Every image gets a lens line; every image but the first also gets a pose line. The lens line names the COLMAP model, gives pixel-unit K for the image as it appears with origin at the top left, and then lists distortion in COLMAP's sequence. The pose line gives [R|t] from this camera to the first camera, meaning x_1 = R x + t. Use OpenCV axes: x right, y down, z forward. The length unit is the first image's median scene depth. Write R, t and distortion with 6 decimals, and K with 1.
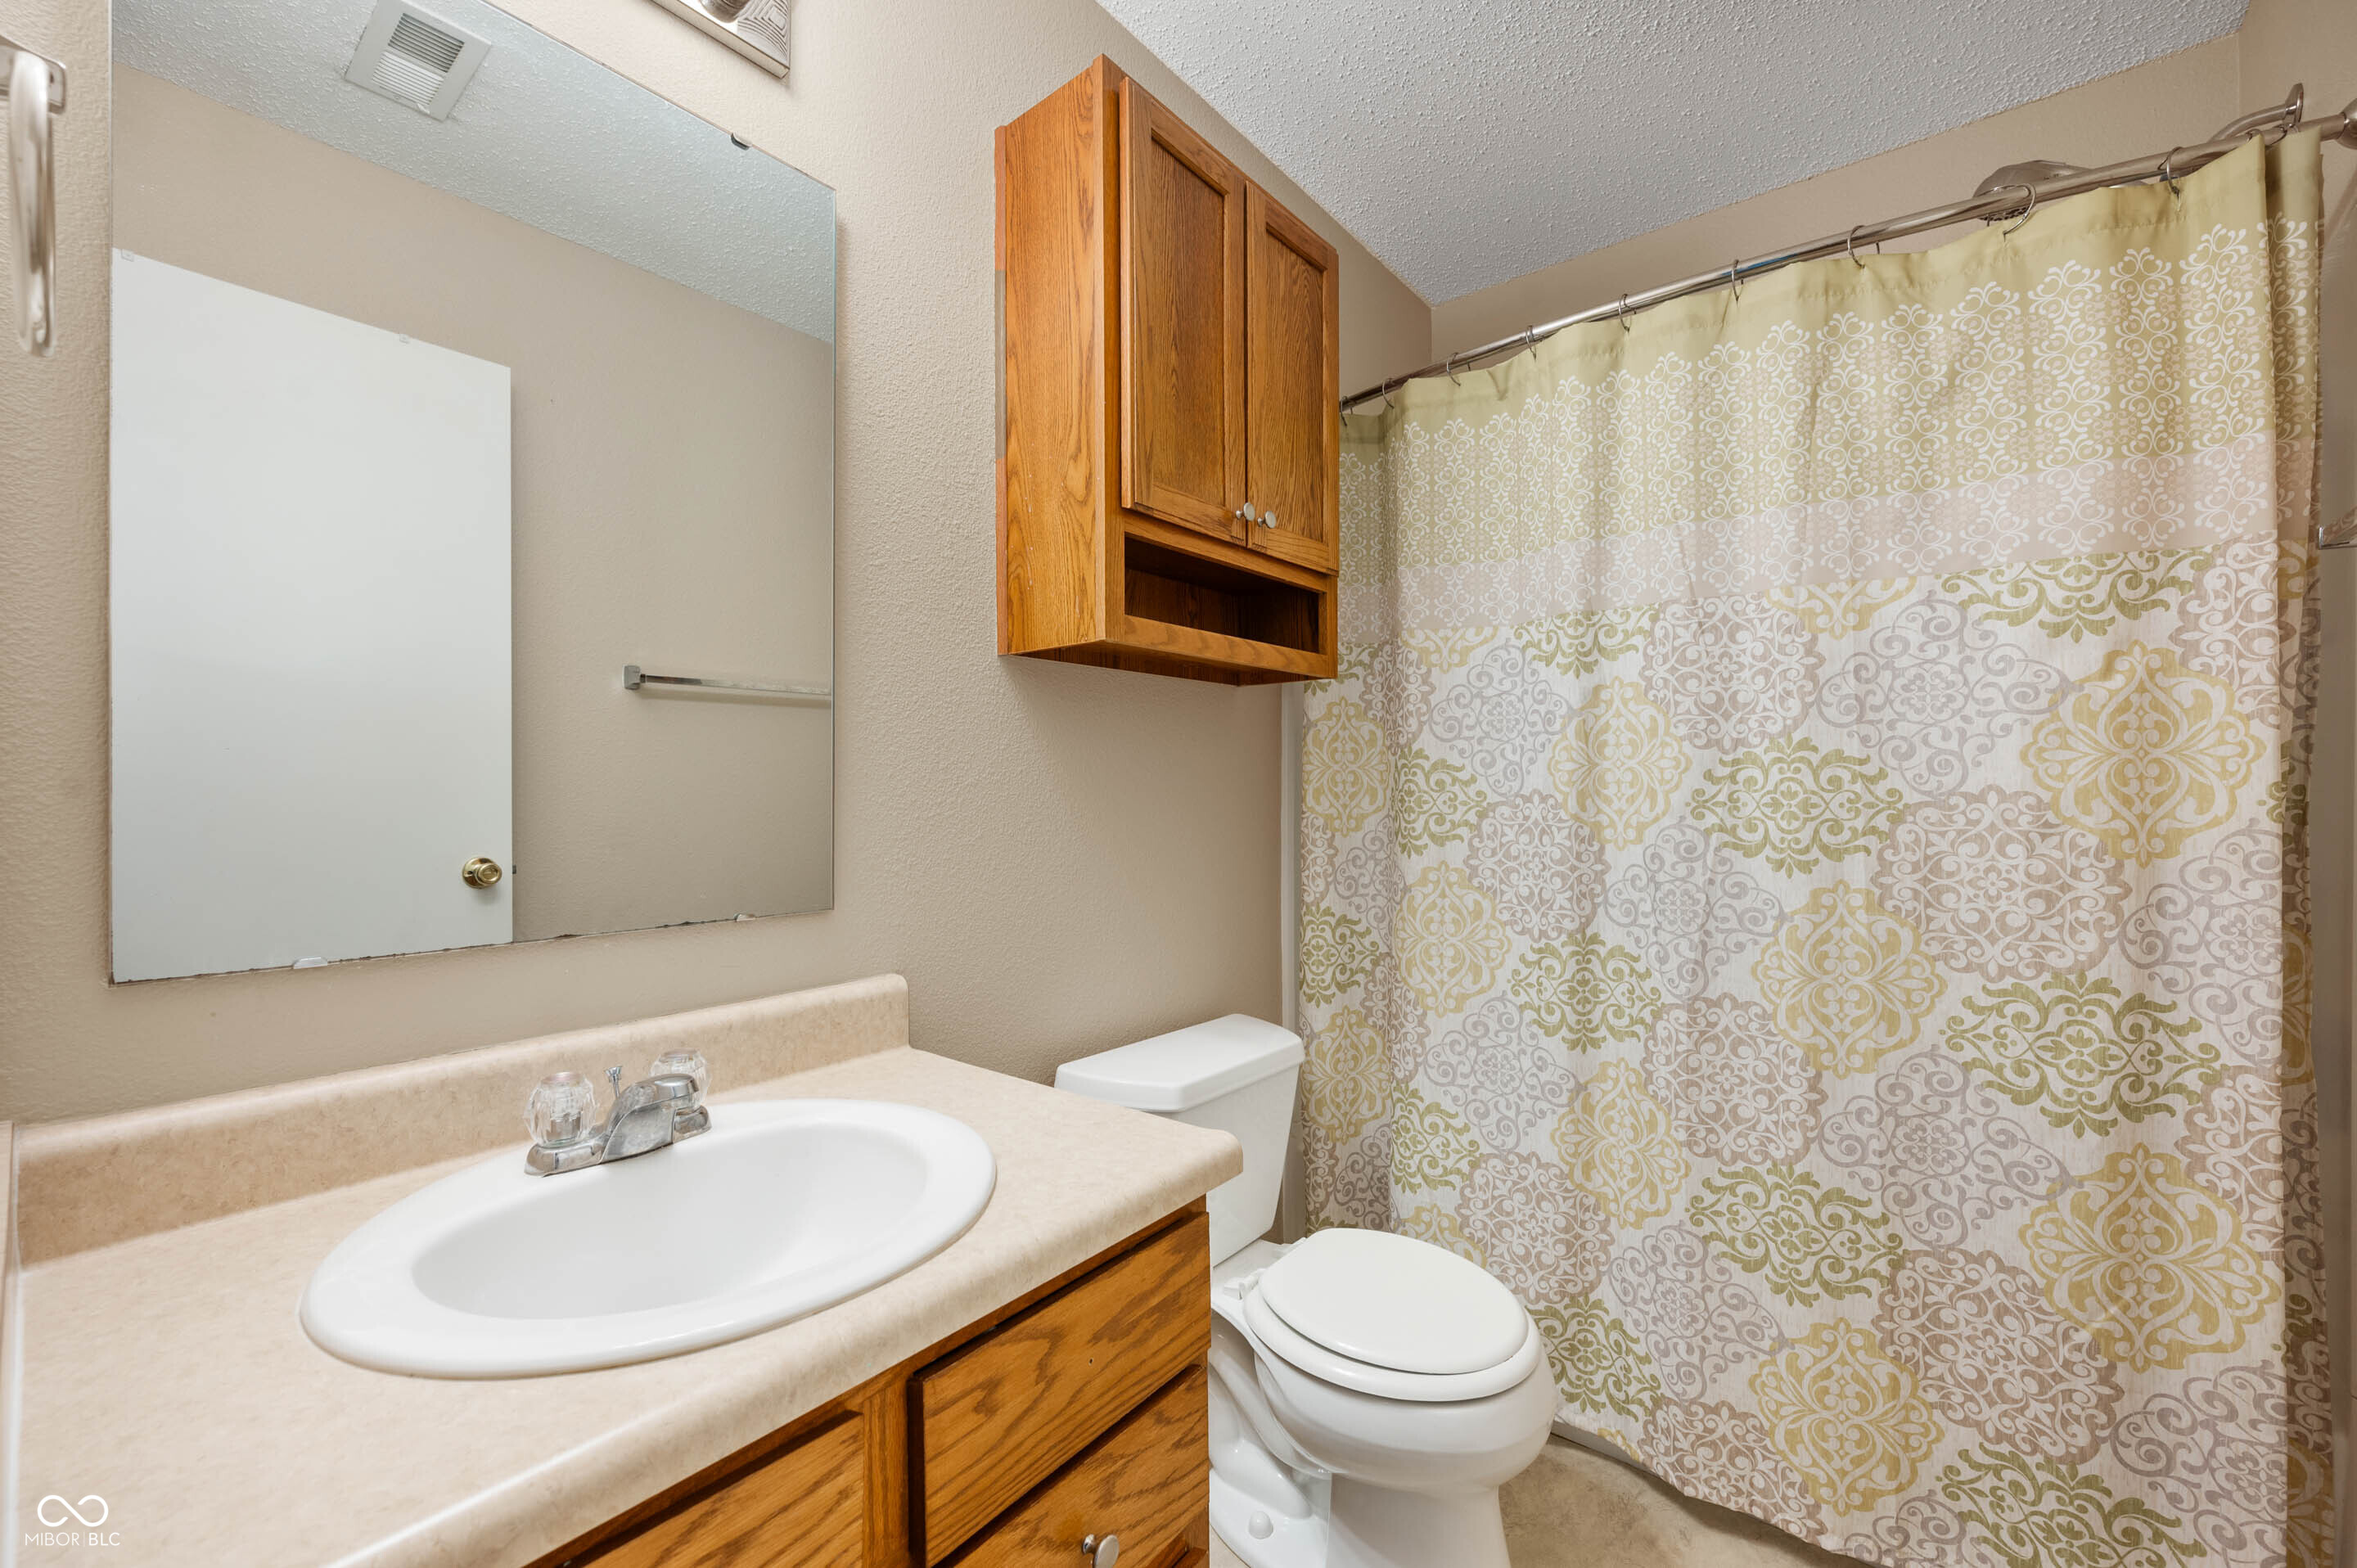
lens RADIAL K [[936.1, 0, 1179.1], [0, 936.1, 782.2], [0, 0, 1]] dist [0.000938, -0.000265]
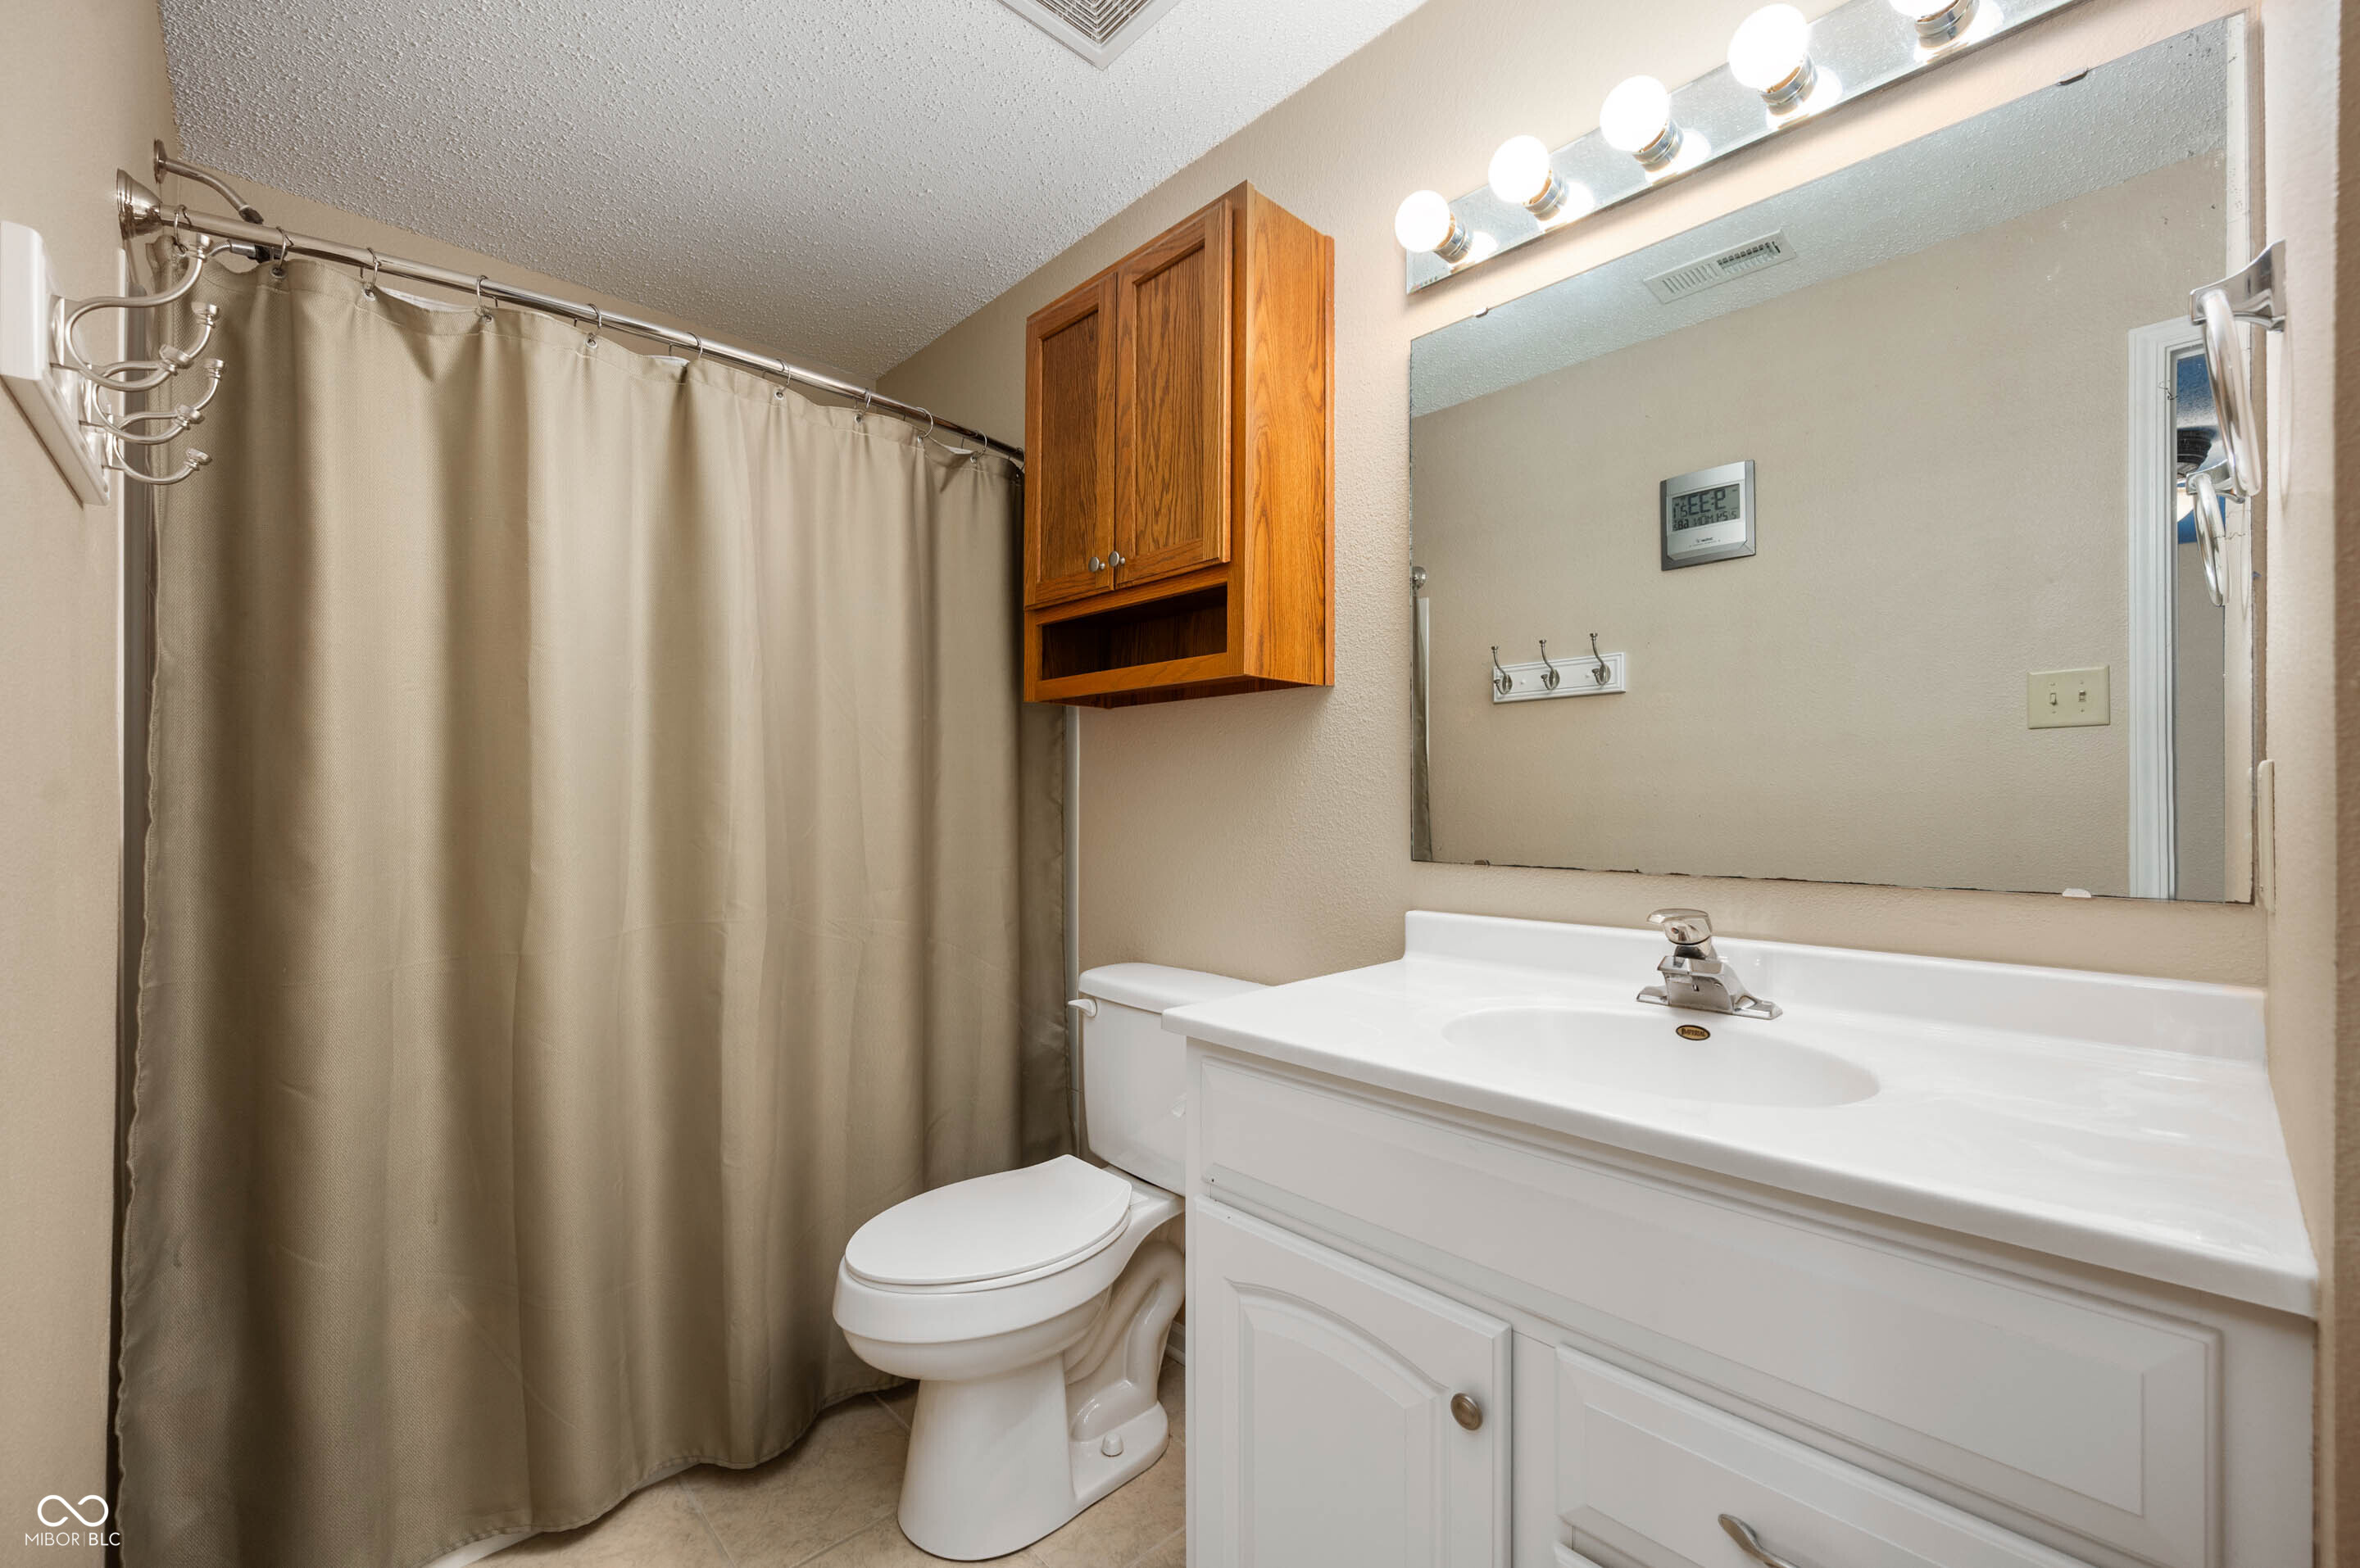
lens RADIAL K [[937.2, 0, 1180.1], [0, 937.2, 787.7], [0, 0, 1]] dist [0.000938, -0.000265]
pose [[-0.114591, -0.002585, -0.993409, 1.196920], [0.002016, 0.999994, -0.002834, -0.006726], [0.993411, -0.002328, -0.114585, 1.206634]]
